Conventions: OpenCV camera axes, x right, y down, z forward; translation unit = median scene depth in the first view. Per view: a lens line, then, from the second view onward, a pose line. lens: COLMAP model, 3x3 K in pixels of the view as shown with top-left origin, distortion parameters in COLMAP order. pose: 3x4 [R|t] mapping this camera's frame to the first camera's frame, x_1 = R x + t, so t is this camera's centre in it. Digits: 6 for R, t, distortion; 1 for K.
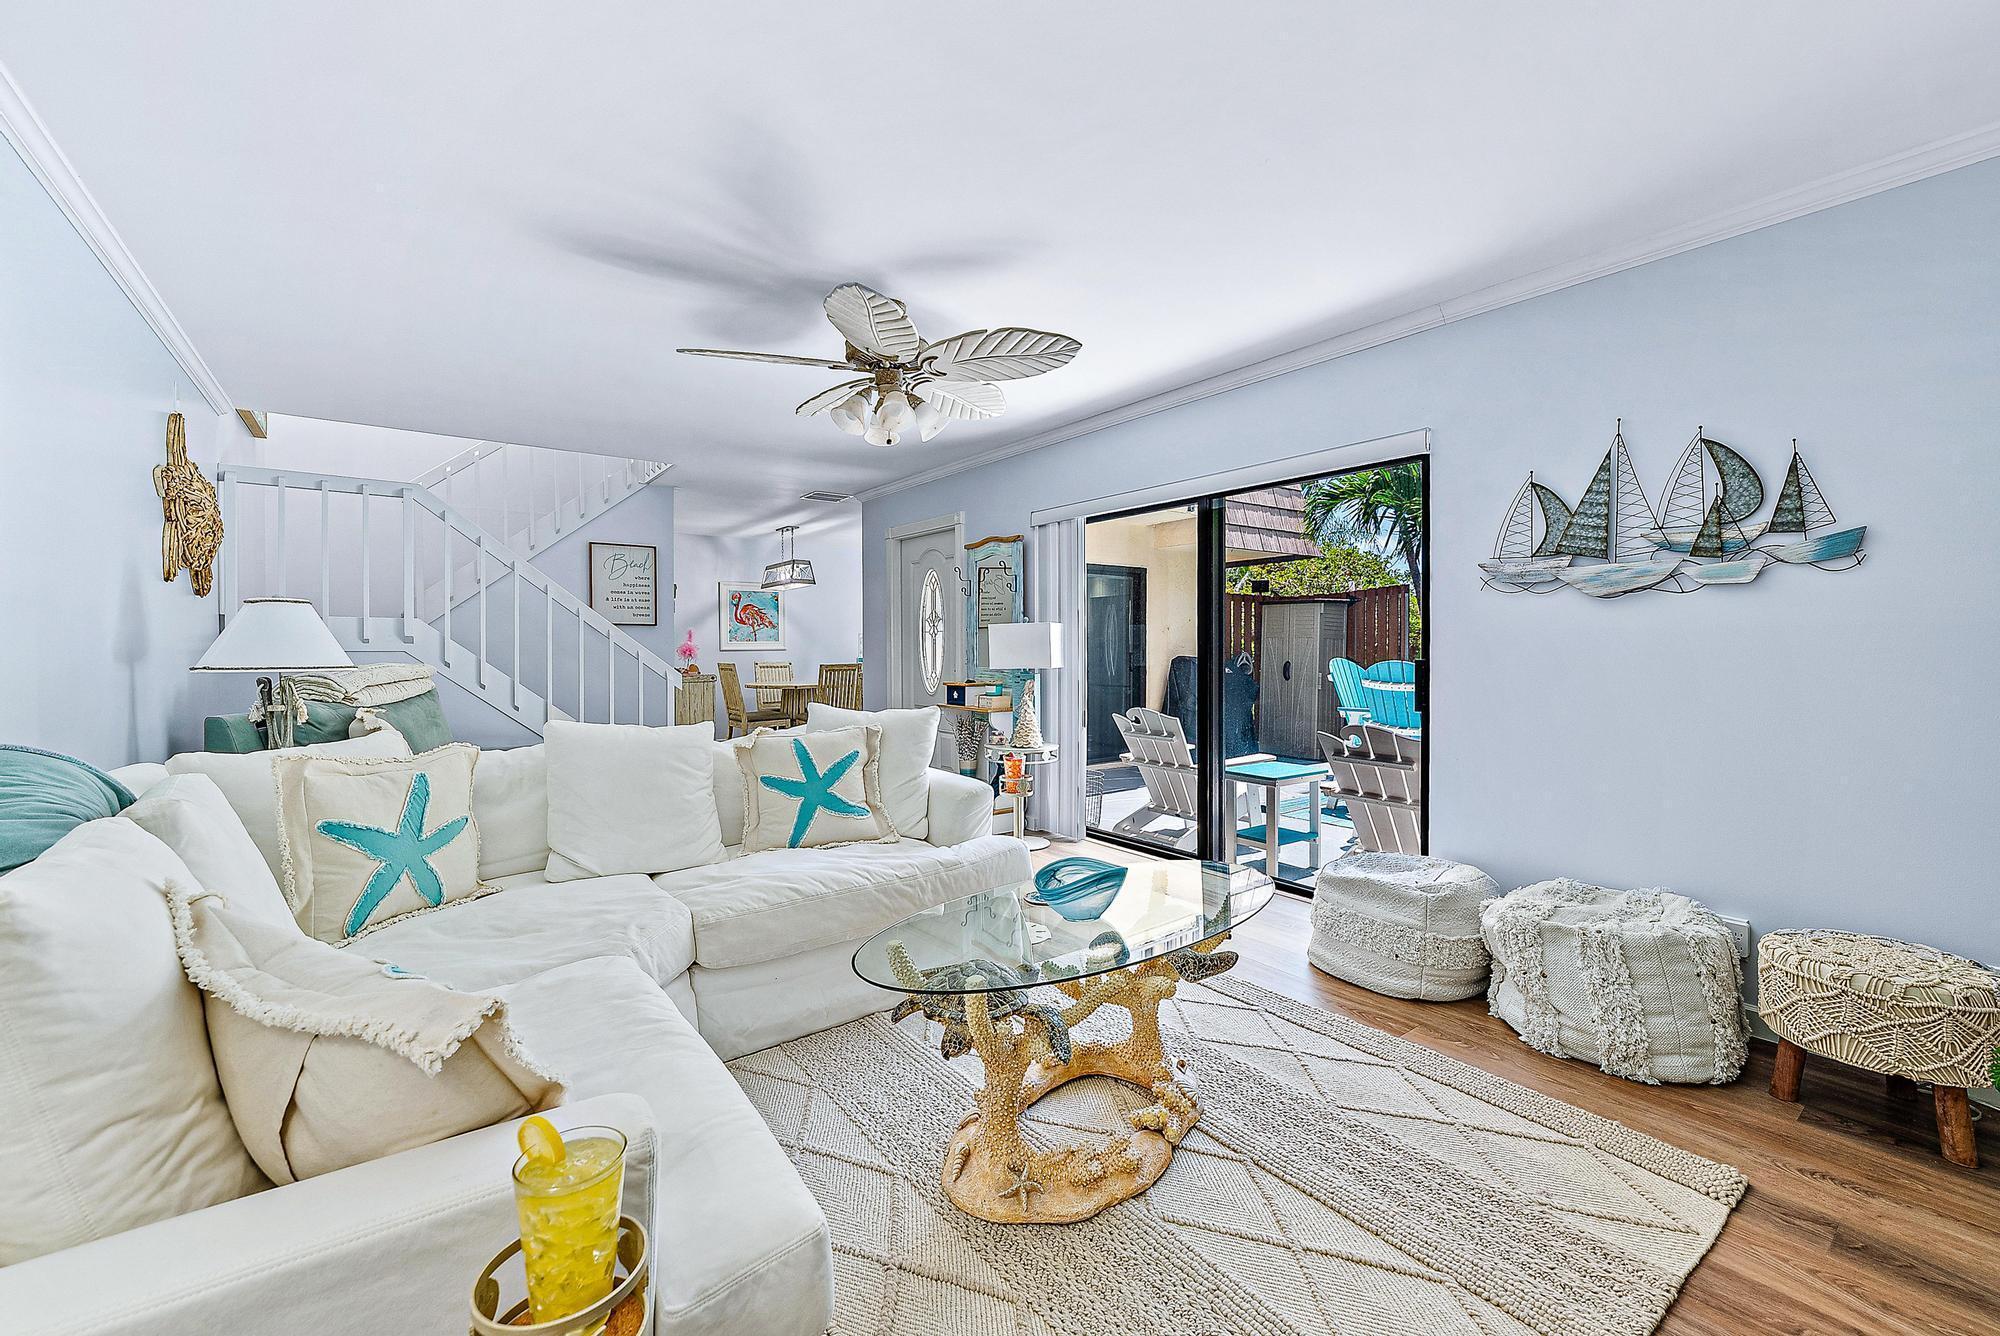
lens RADIAL K [[798.1, 0, 1013.3], [0, 798.1, 657.5], [0, 0, 1]] dist [-0.009033, 0.001873]
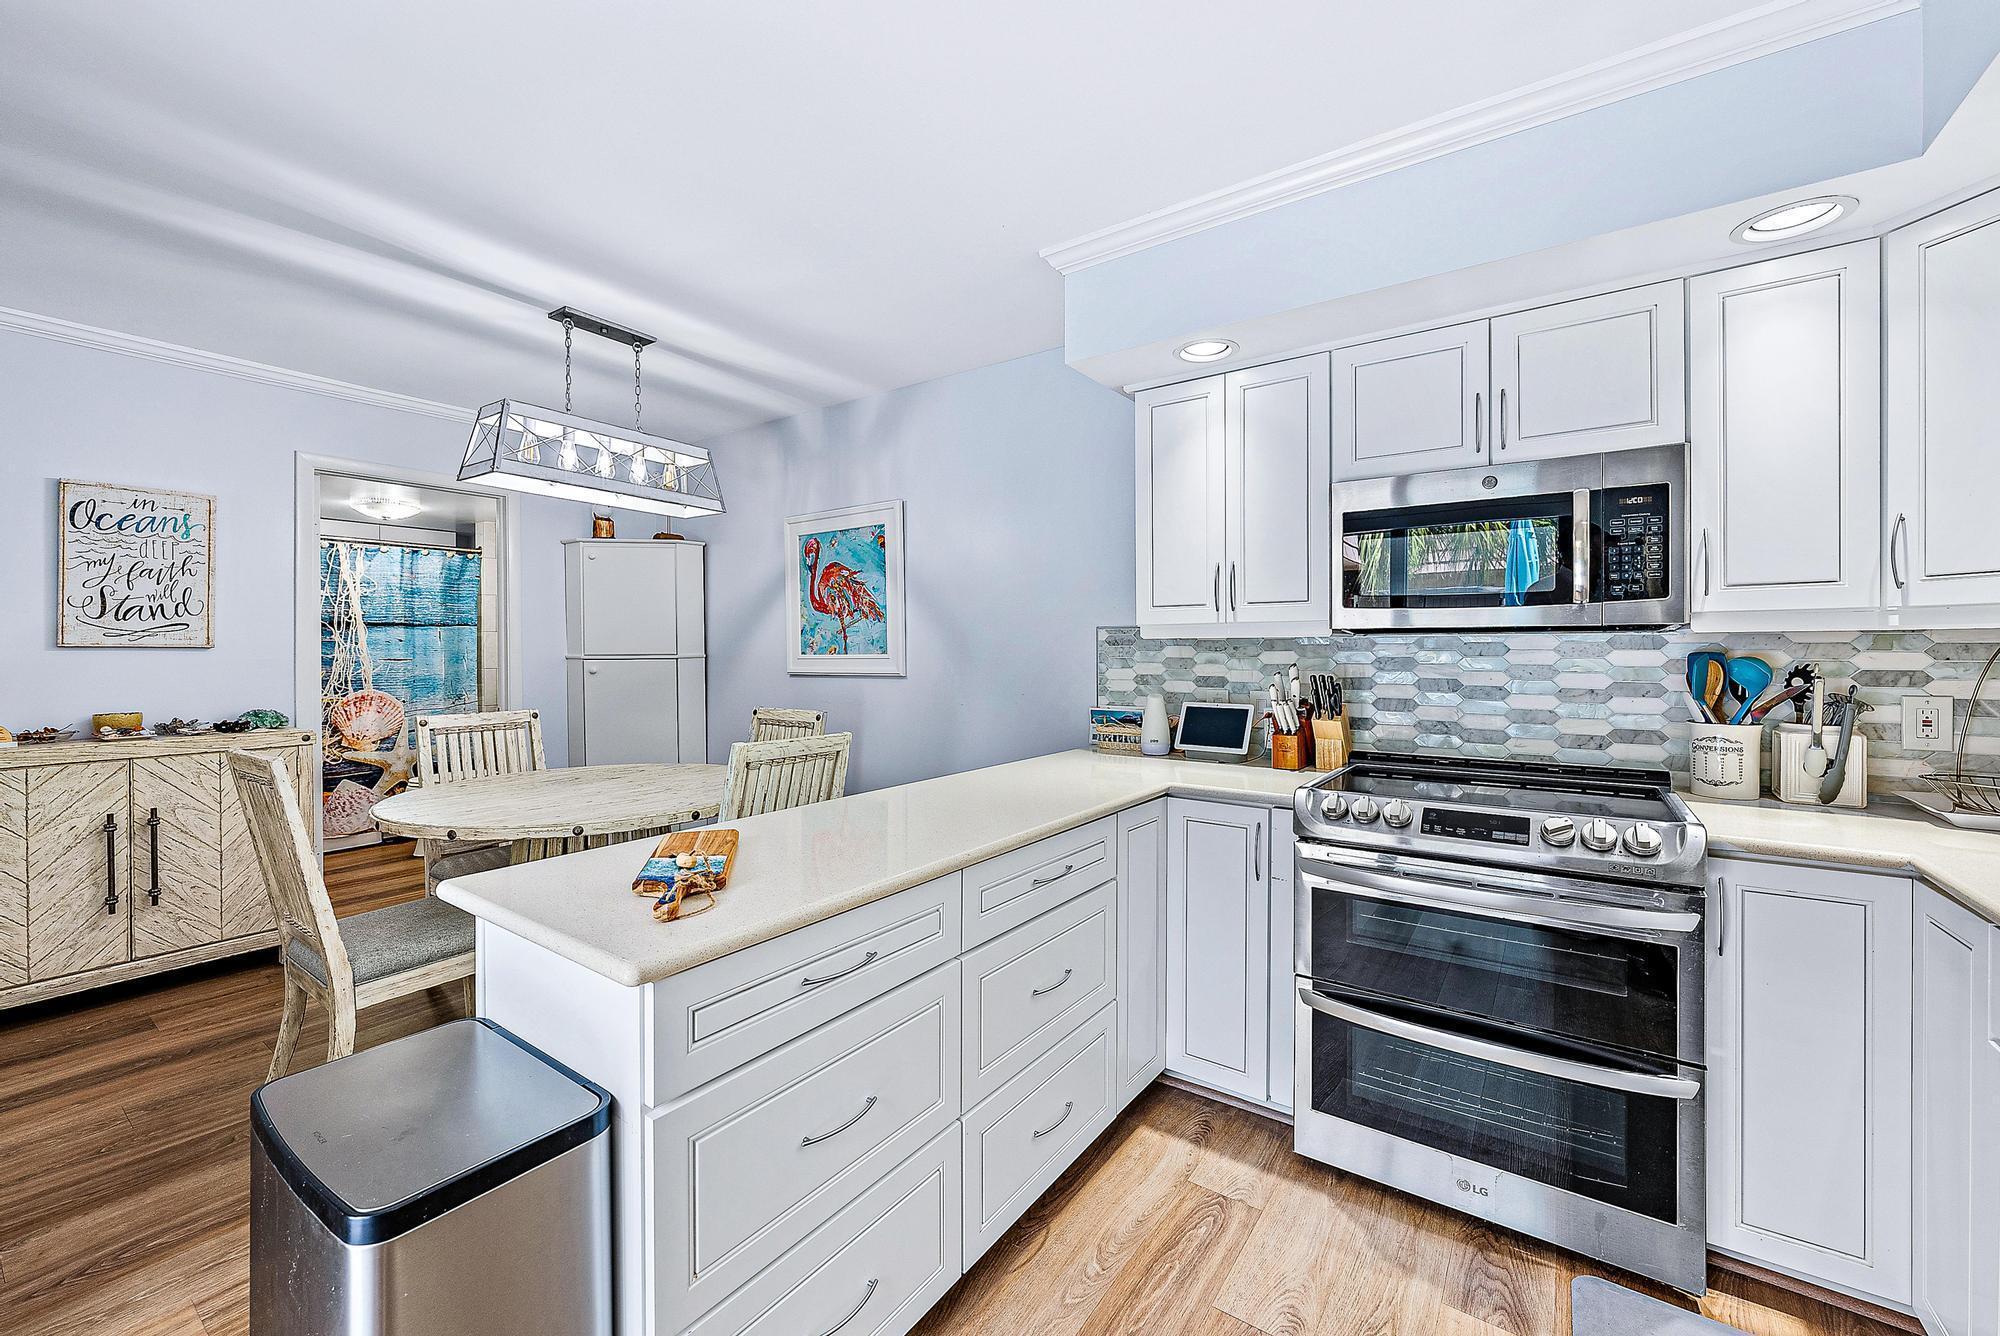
lens RADIAL K [[798.1, 0, 1014.7], [0, 798.1, 652.6], [0, 0, 1]] dist [-0.009033, 0.001873]
pose [[0.307468, 0.005803, -0.951541, 0.085143], [-0.010582, 0.999940, 0.002678, -0.023597], [0.951500, 0.009246, 0.307511, 0.981272]]
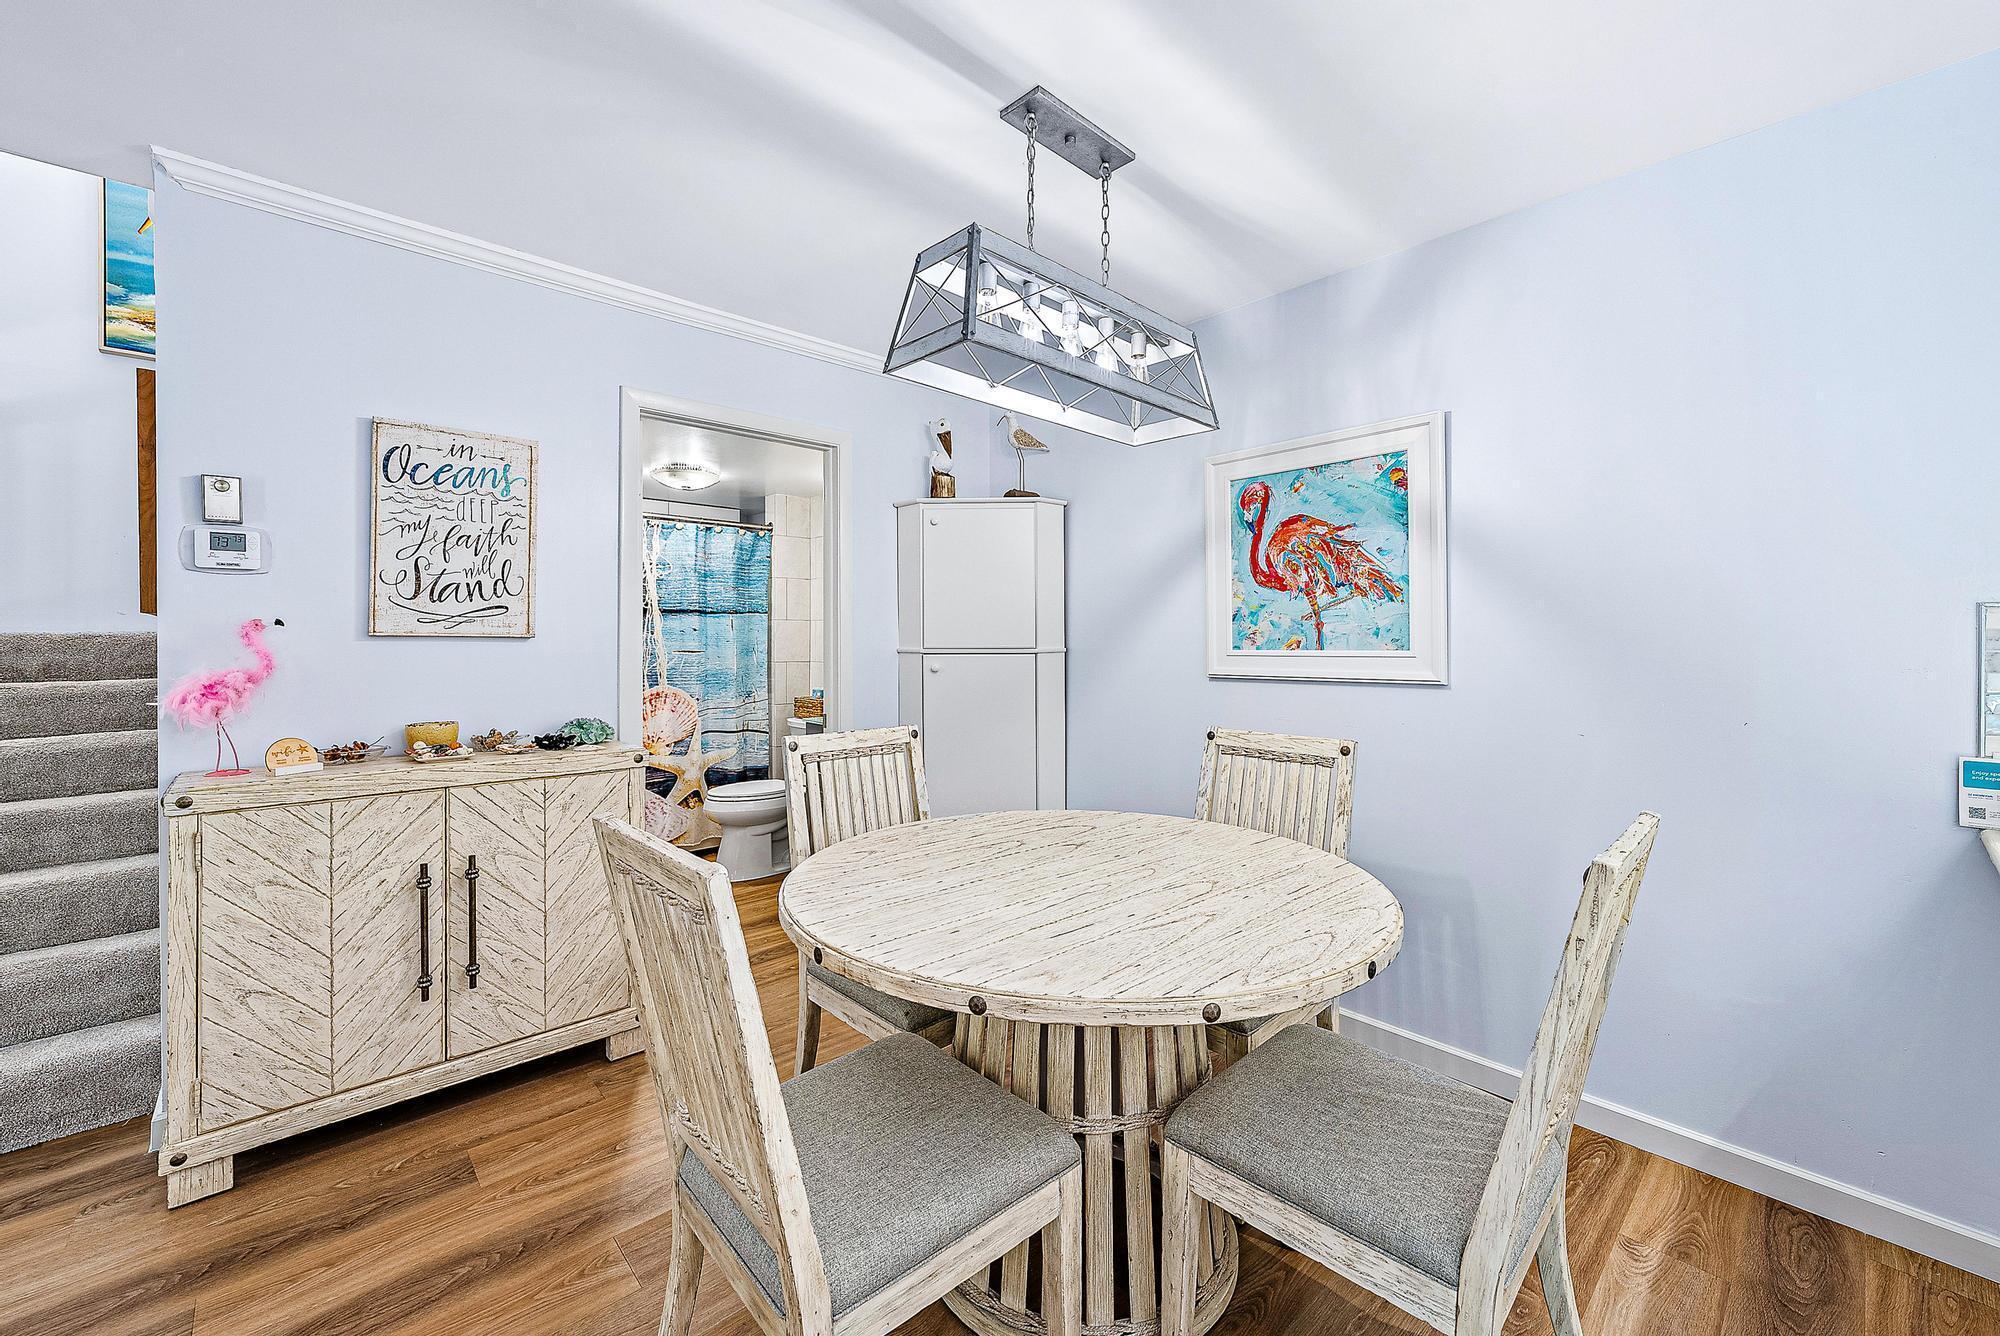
lens RADIAL K [[798.1, 0, 1002.7], [0, 798.1, 641.3], [0, 0, 1]] dist [-0.009033, 0.001873]
pose [[0.092612, 0.003323, -0.995697, -0.066046], [-0.014252, 0.999896, 0.002012, -0.022684], [0.995600, 0.014004, 0.092650, 0.889484]]
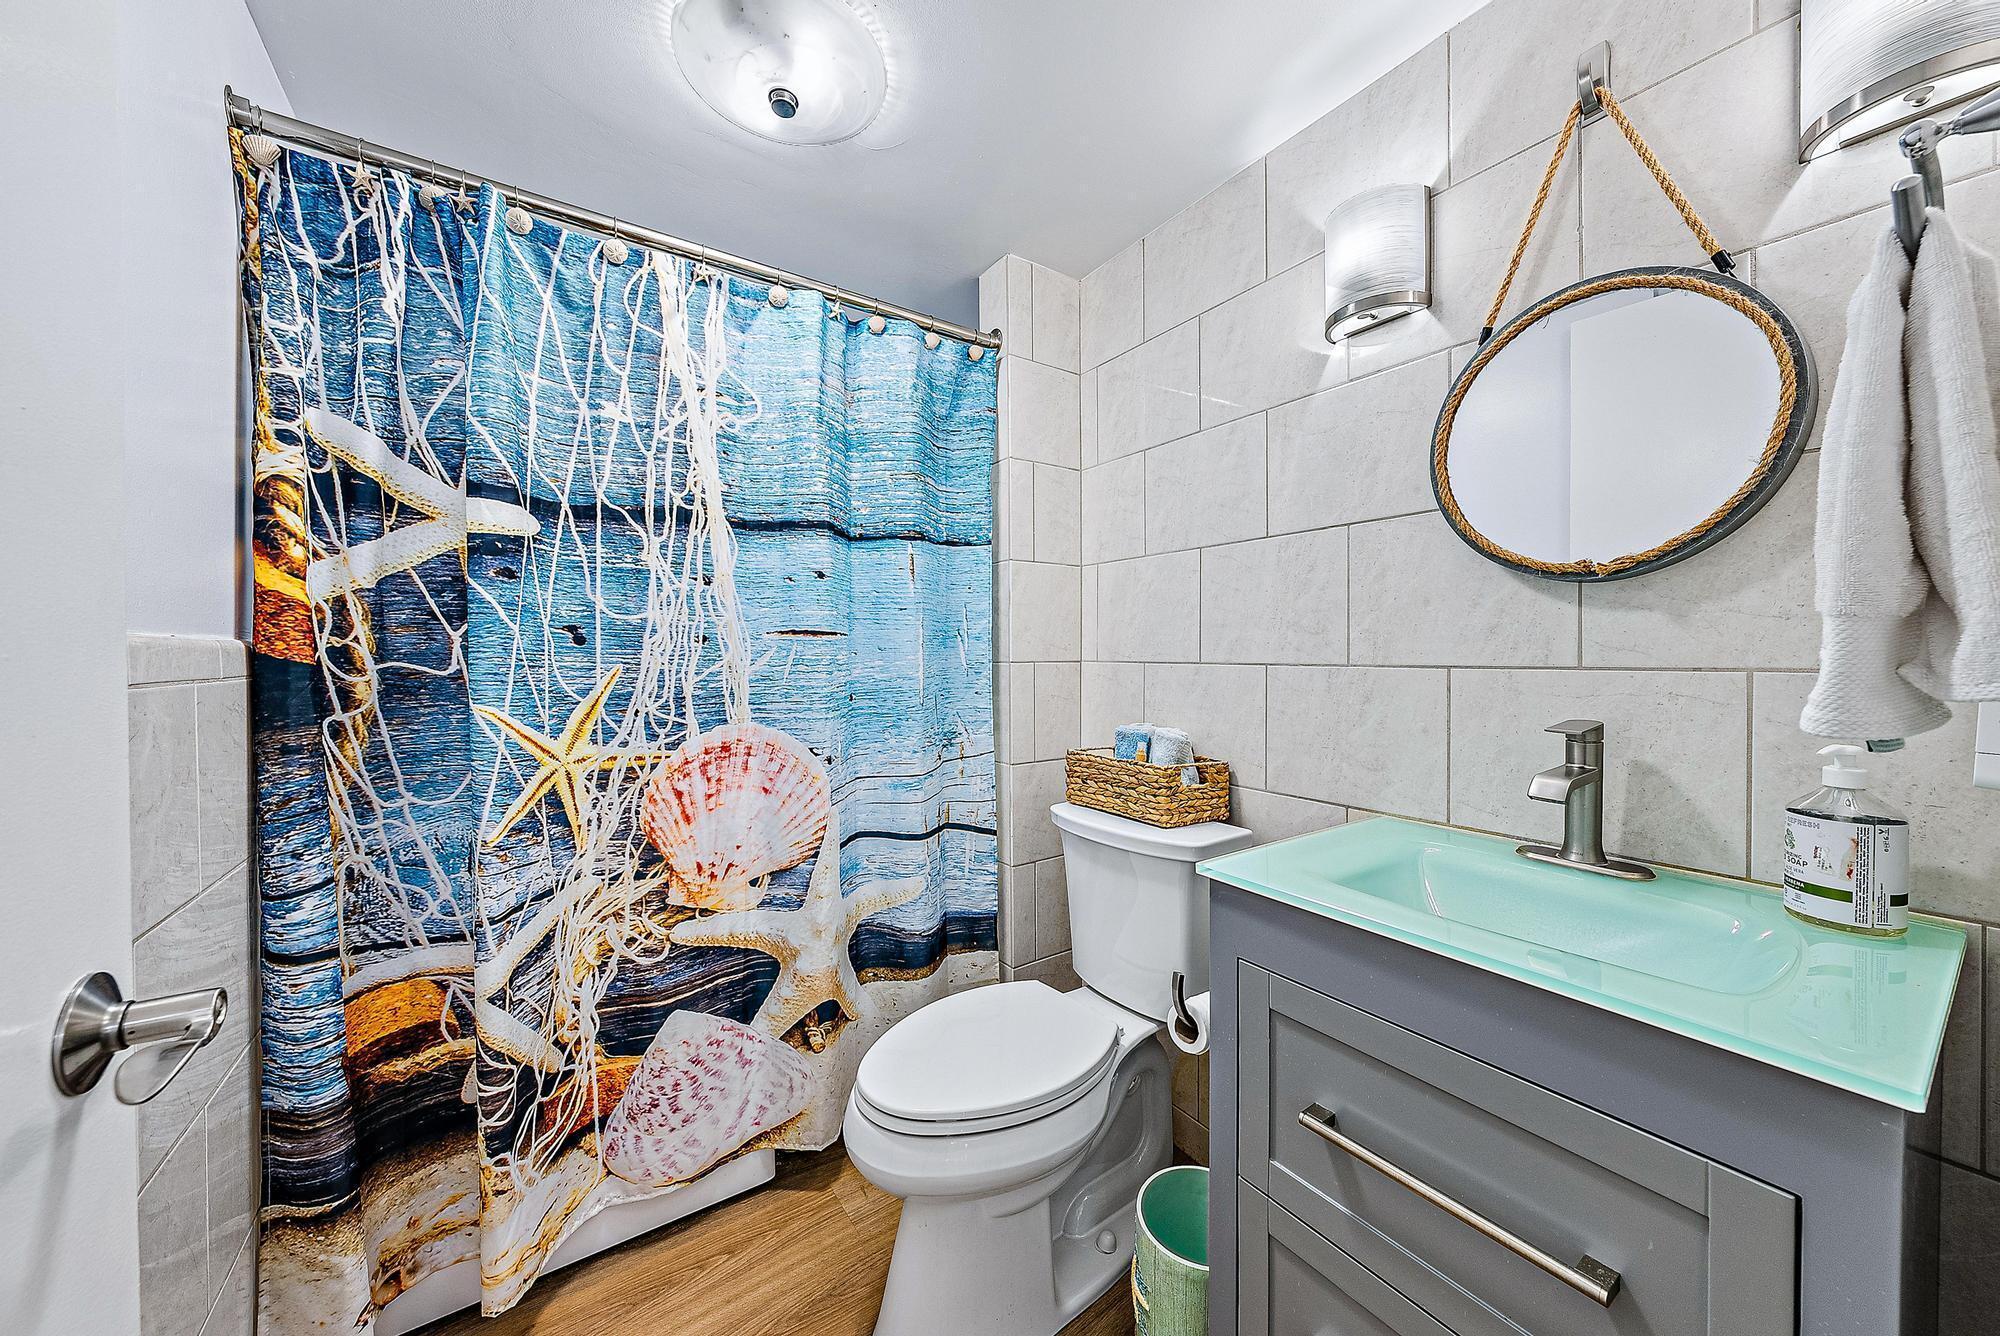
lens RADIAL K [[682.6, 0, 1005.1], [0, 682.6, 659.0], [0, 0, 1]] dist [-0.008005, -0.000023]
pose [[-0.036503, 0.010033, -0.999283, -0.401120], [-0.006362, 0.999927, 0.010272, -0.009070], [0.999313, 0.006733, -0.036436, 0.798735]]
